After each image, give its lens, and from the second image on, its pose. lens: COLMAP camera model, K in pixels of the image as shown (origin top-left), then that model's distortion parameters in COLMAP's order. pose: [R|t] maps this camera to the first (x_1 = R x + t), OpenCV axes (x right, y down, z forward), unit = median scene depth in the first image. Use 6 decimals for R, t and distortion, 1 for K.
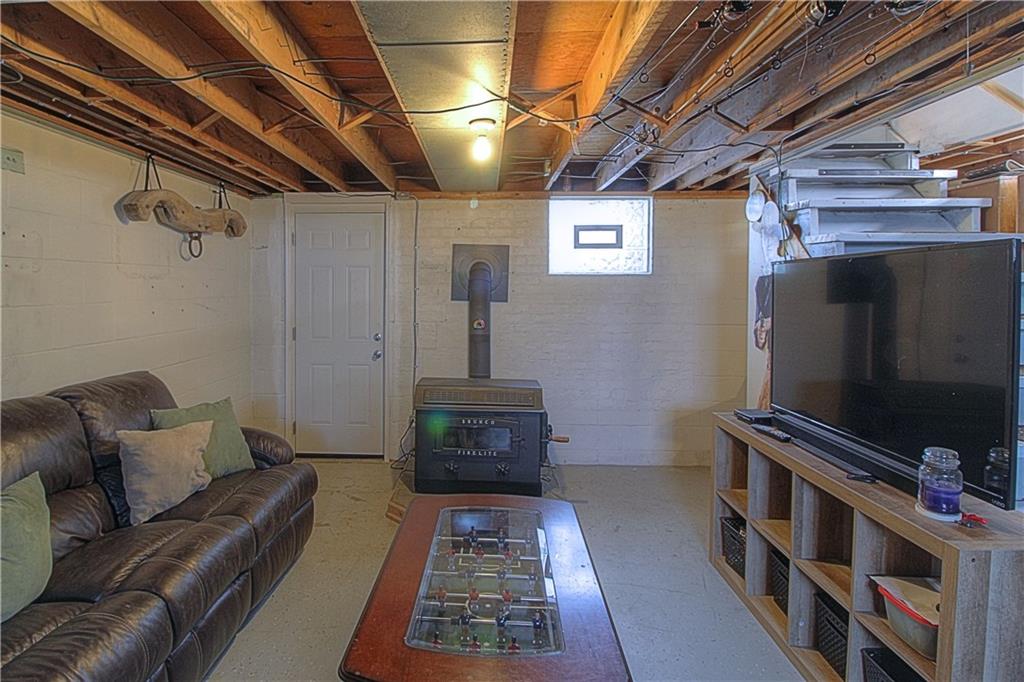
lens RADIAL K [[517.8, 0, 512.3], [0, 517.8, 300.5], [0, 0, 1]] dist [-0.001866, -0.000924]
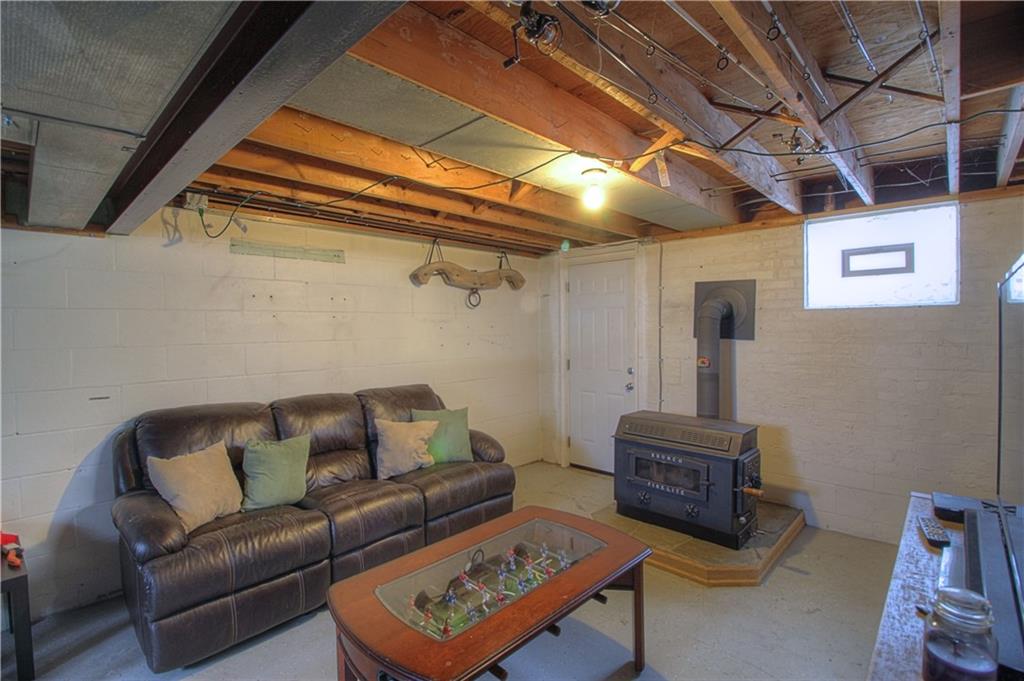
lens RADIAL K [[472.7, 0, 512.3], [0, 472.7, 335.9], [0, 0, 1]] dist [-0.013420, -0.001106]
pose [[0.759204, 0.002306, -0.650849, 0.223466], [-0.004017, 0.999991, -0.001142, -0.001805], [0.650840, 0.003481, 0.759207, 0.074067]]
